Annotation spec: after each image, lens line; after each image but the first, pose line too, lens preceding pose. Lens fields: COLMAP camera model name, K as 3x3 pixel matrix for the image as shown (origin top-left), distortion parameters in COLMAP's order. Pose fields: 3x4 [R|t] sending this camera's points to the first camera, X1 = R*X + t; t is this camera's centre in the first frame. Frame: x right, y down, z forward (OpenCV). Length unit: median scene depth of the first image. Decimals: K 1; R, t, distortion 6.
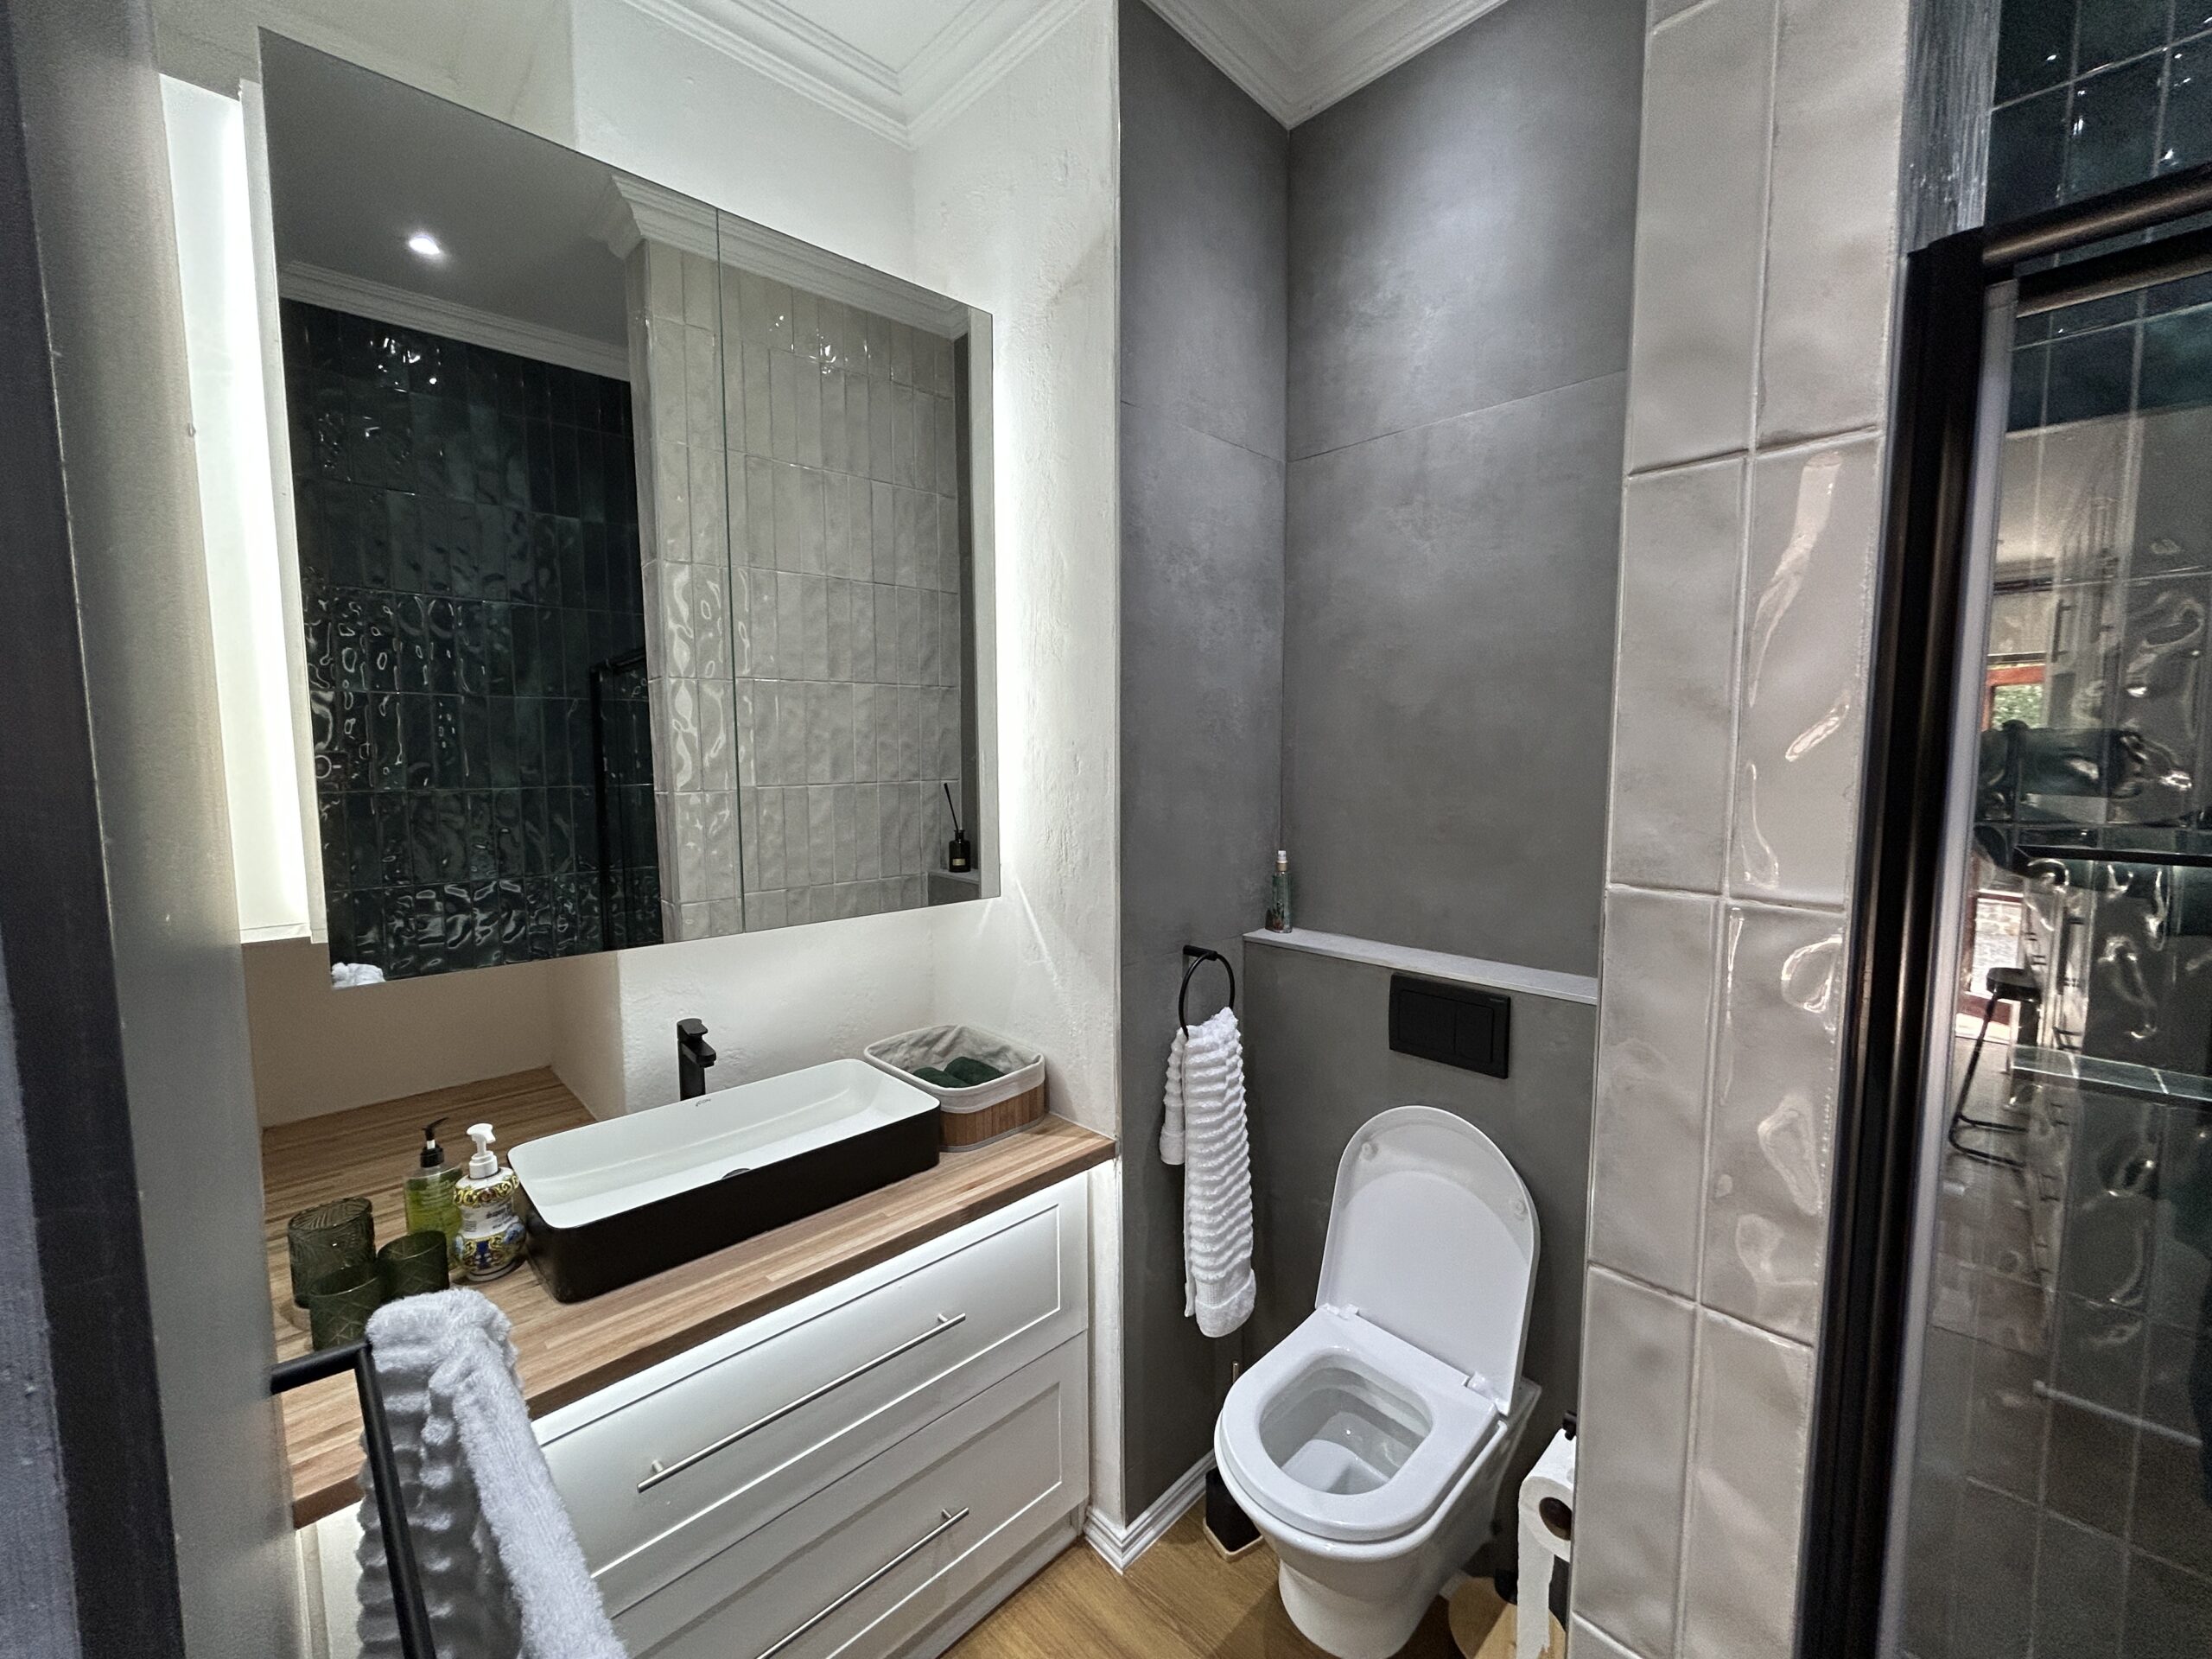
lens RADIAL K [[885.2, 0, 1105.3], [0, 885.2, 831.6], [0, 0, 1]] dist [0.002326, -0.001110]
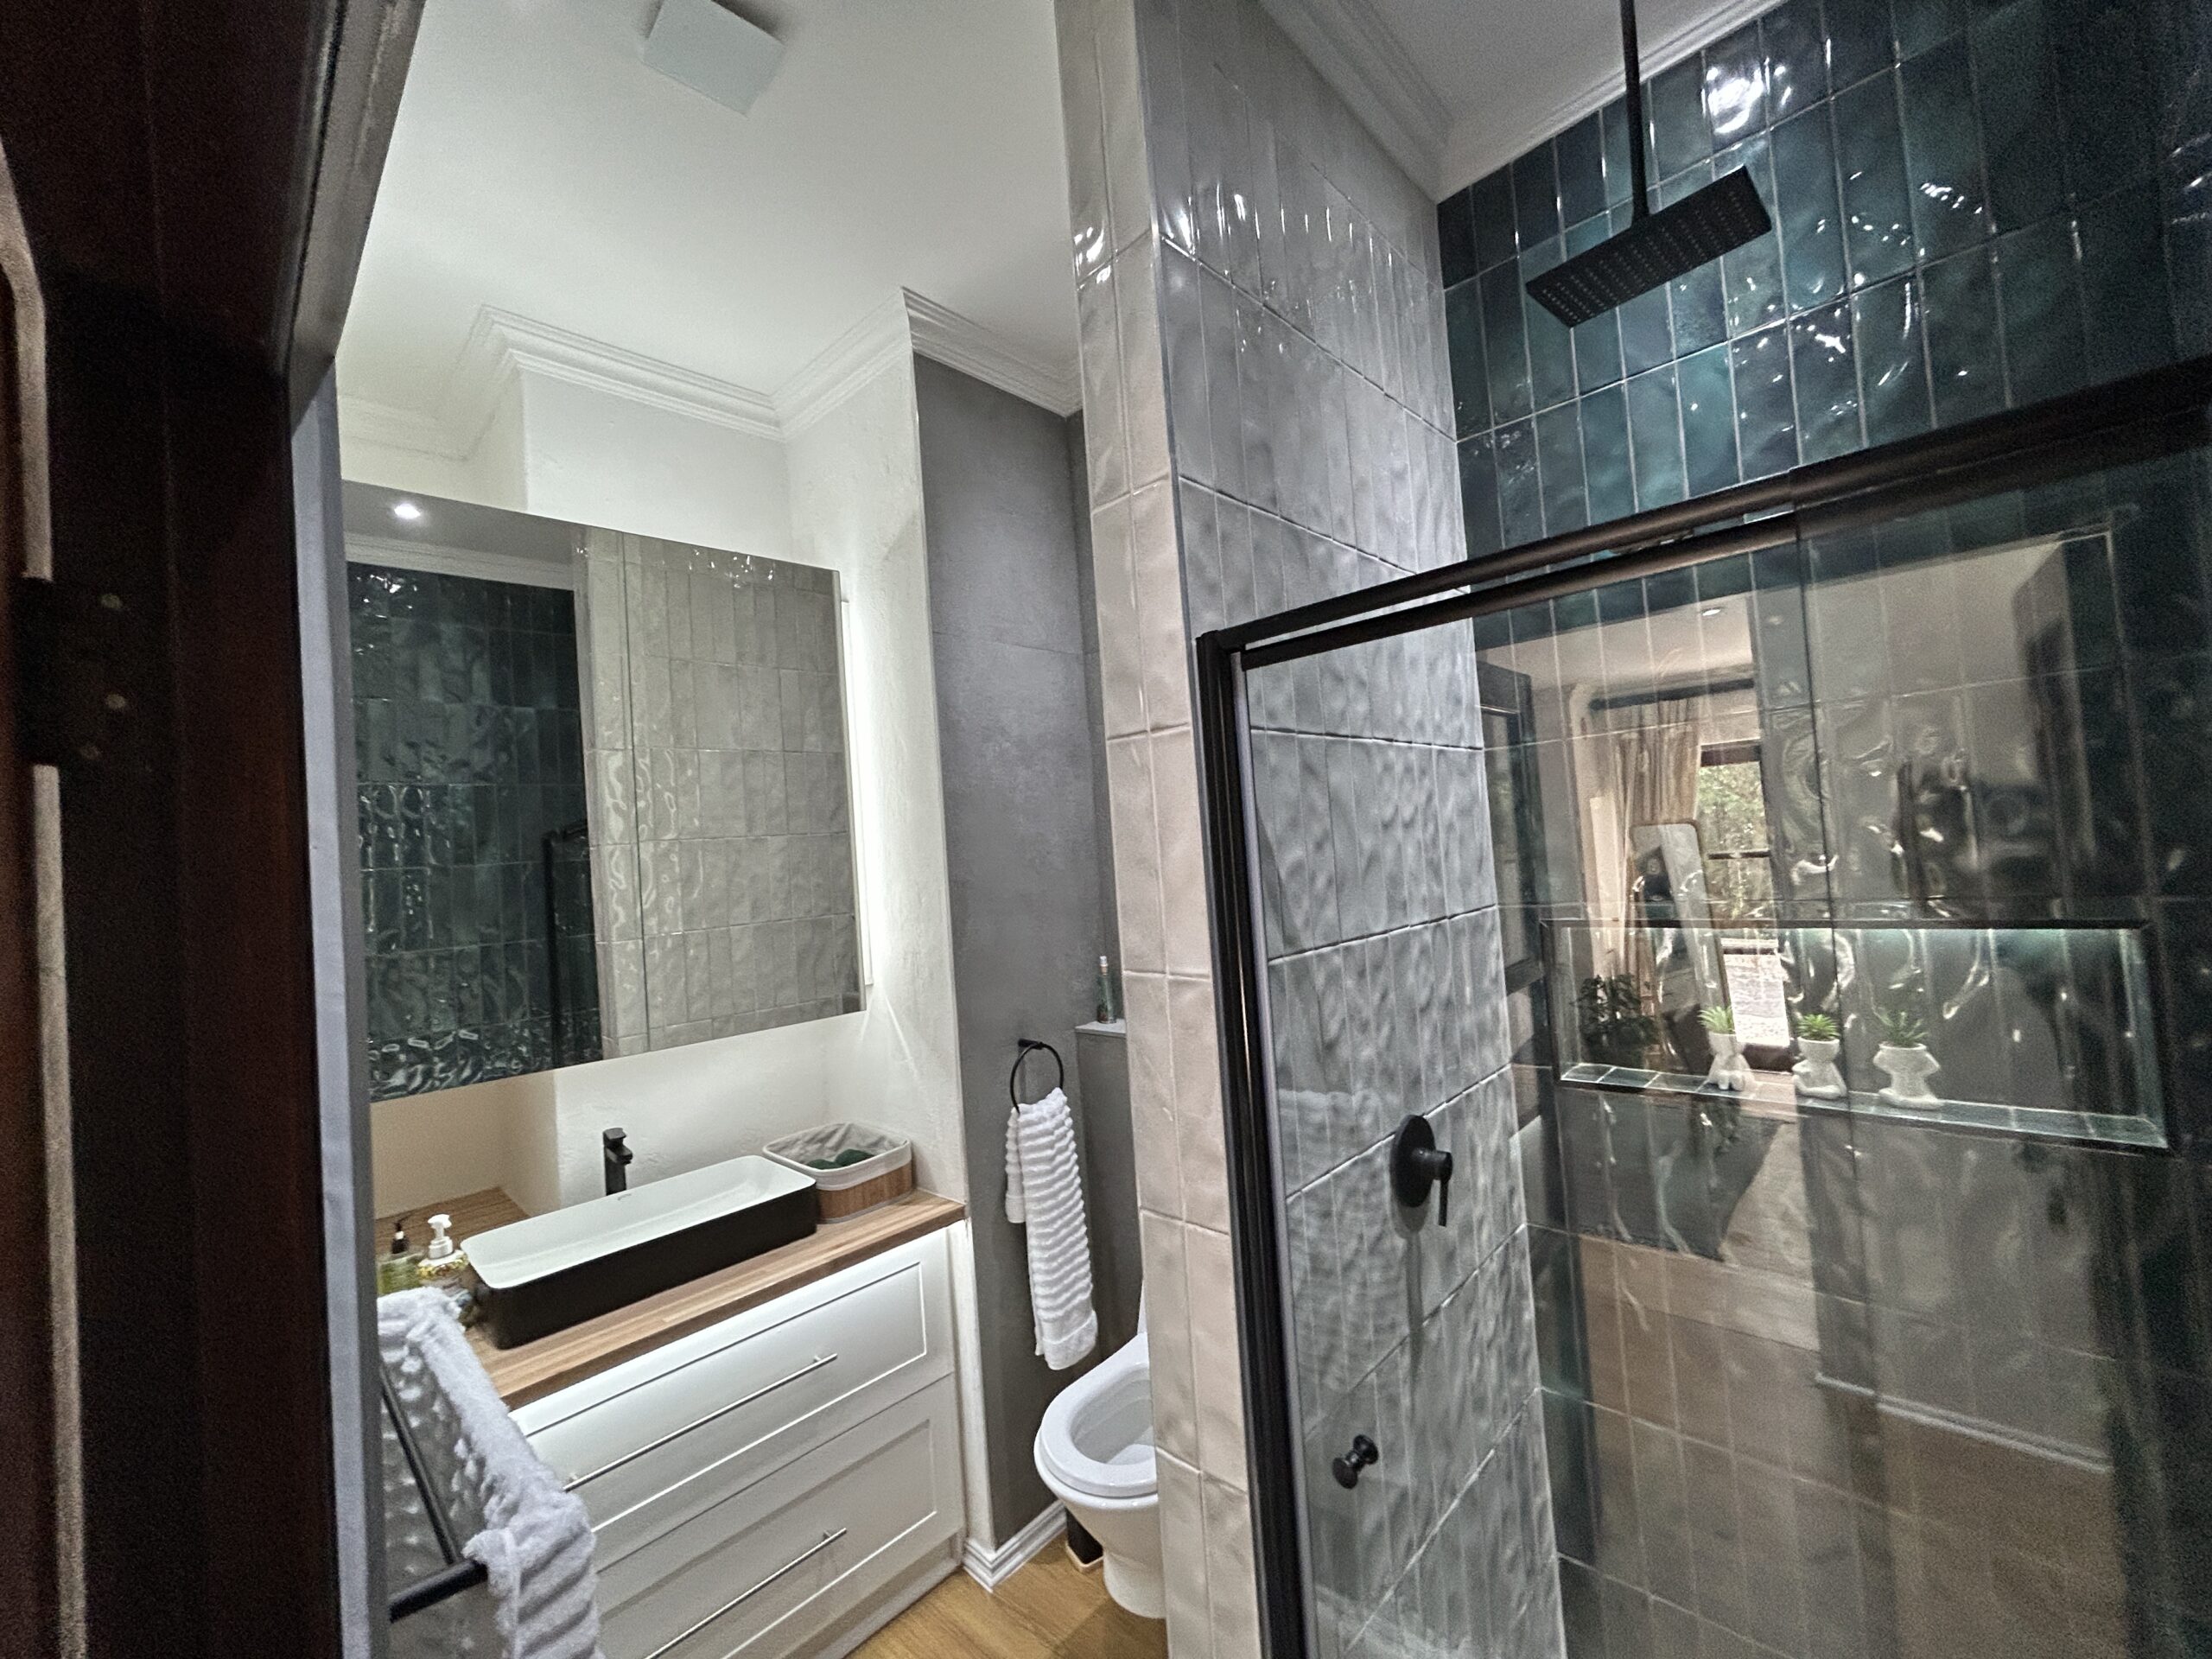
lens RADIAL K [[885.2, 0, 1102.1], [0, 885.2, 833.7], [0, 0, 1]] dist [0.002326, -0.001110]
pose [[0.997390, -0.065558, 0.030246, 0.189374], [0.068735, 0.990404, -0.119897, -0.000409], [-0.022096, 0.121663, 0.992325, -0.274529]]
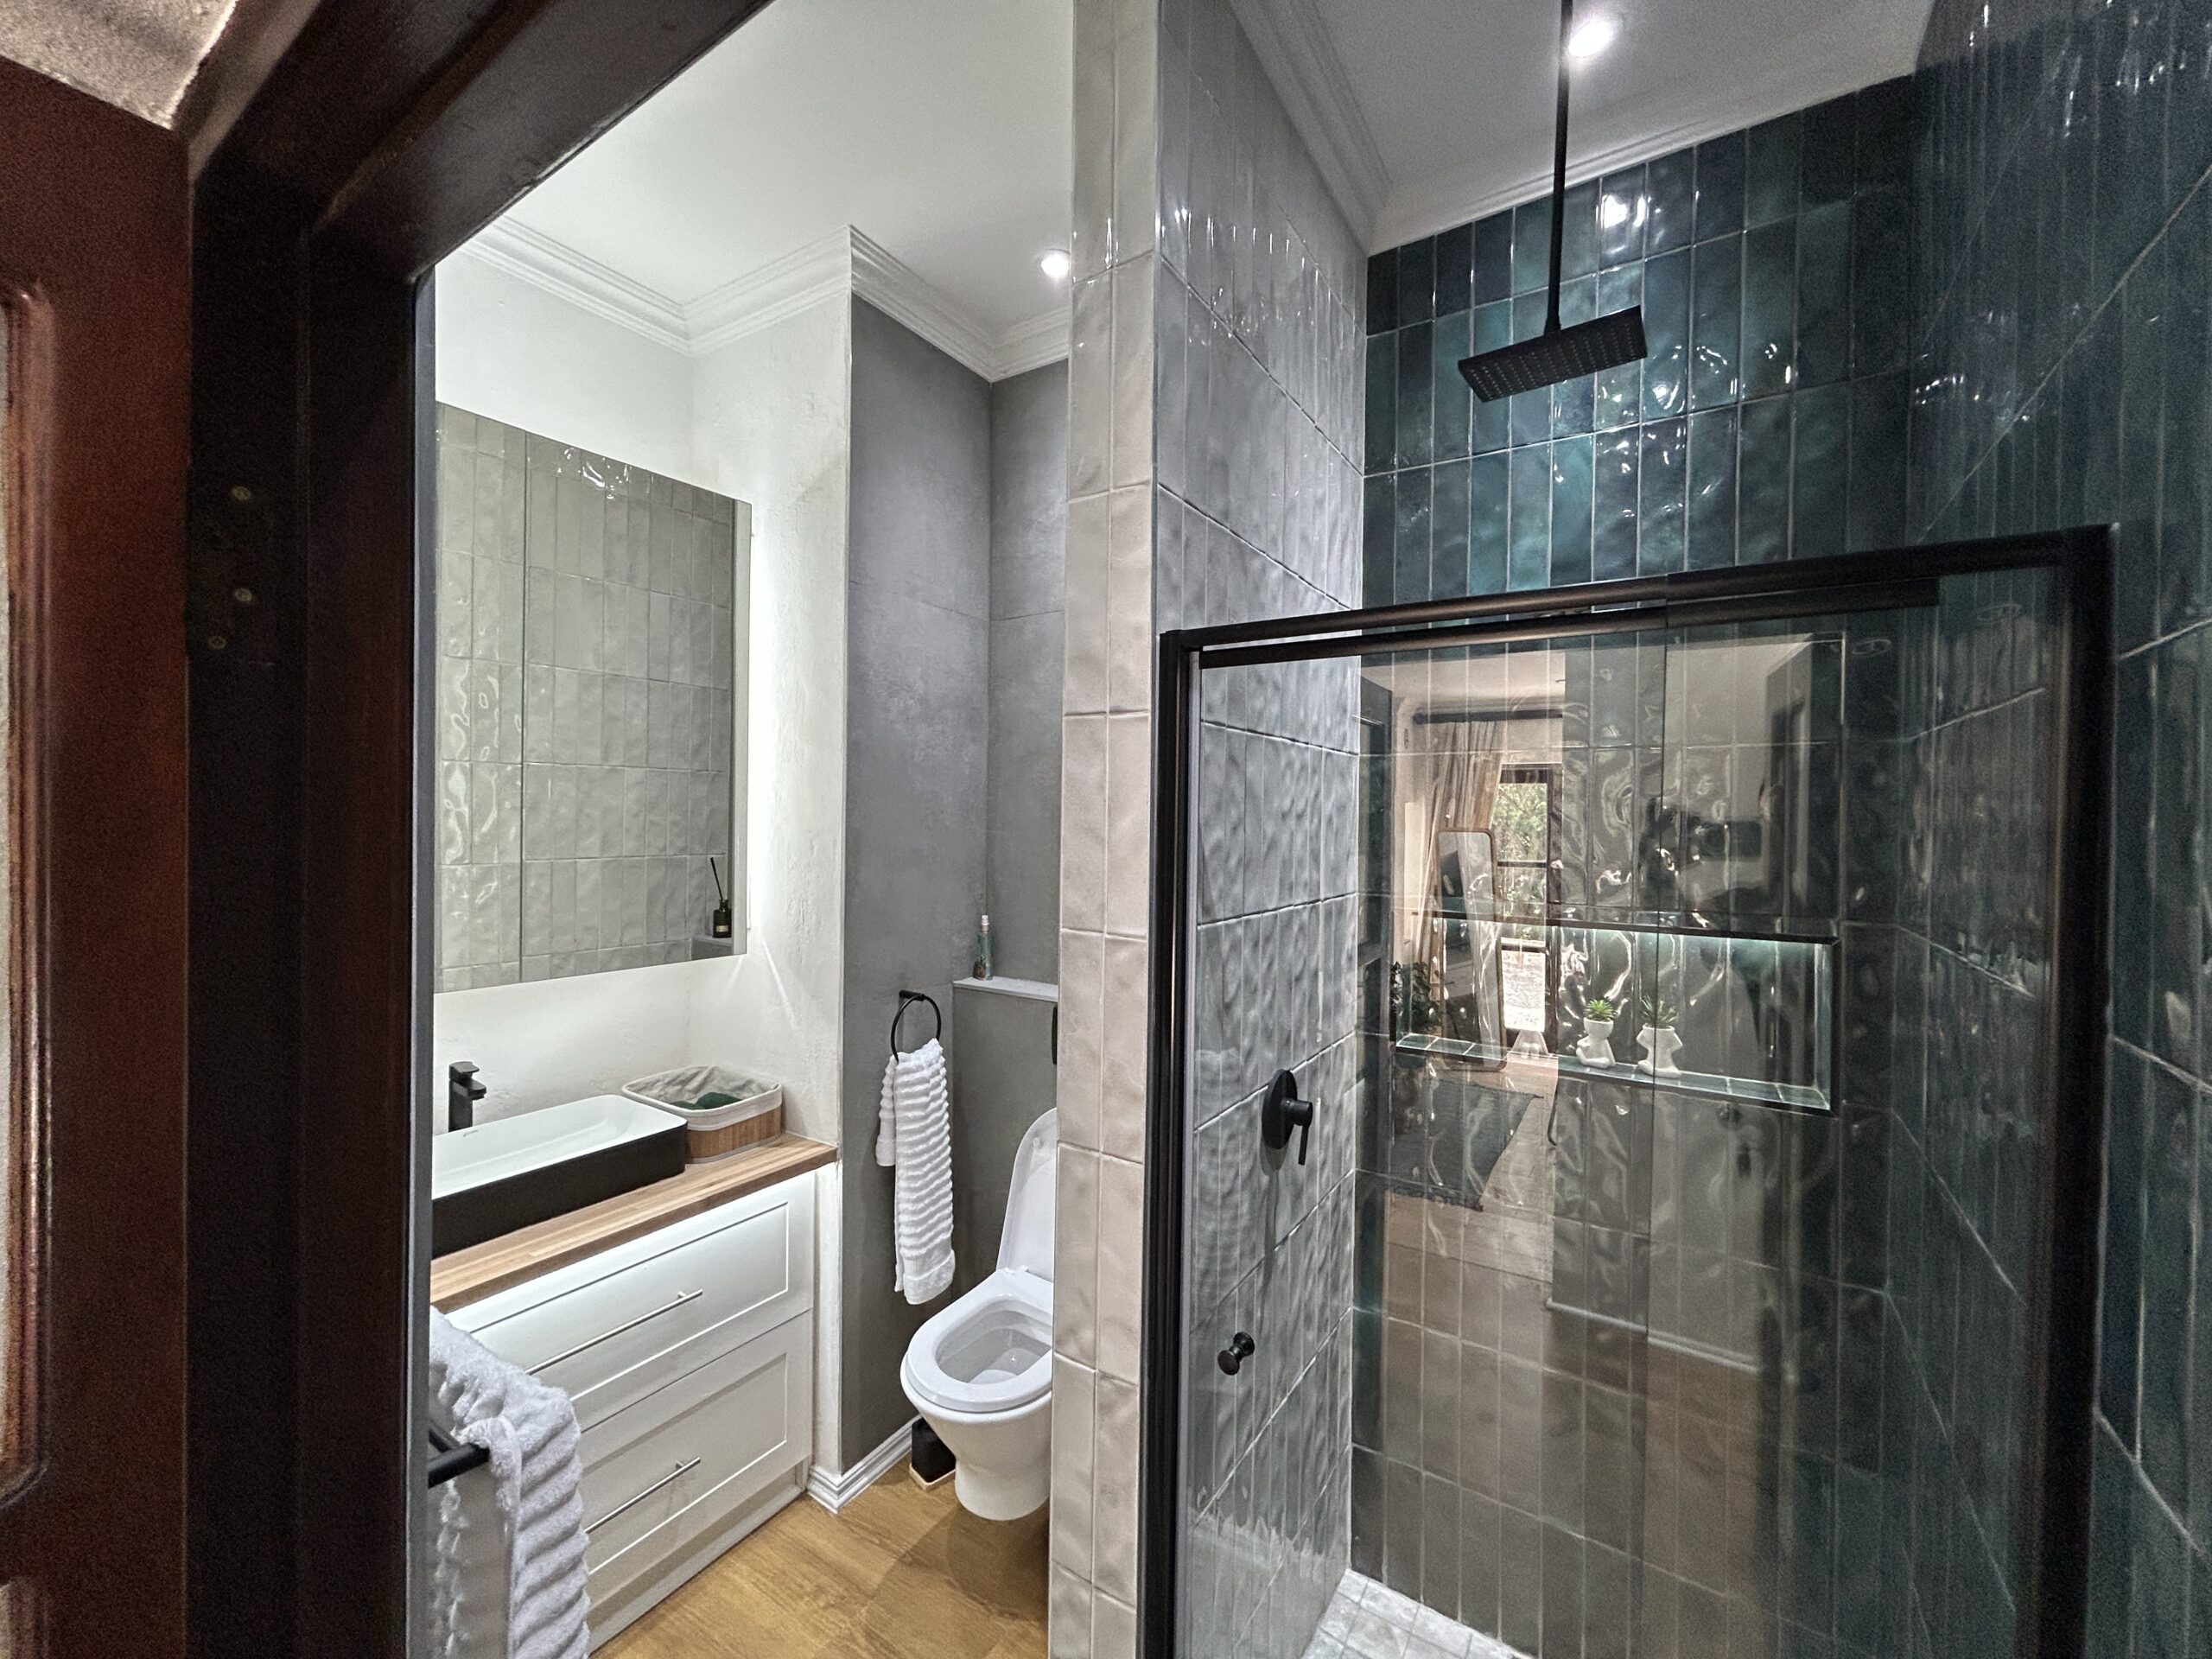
lens RADIAL K [[885.2, 0, 1099.6], [0, 885.2, 833.3], [0, 0, 1]] dist [0.002326, -0.001110]
pose [[0.976595, 0.015610, 0.214520, 0.094028], [0.000822, 0.997085, -0.076297, 0.000638], [-0.215085, 0.074688, 0.973735, -0.323527]]
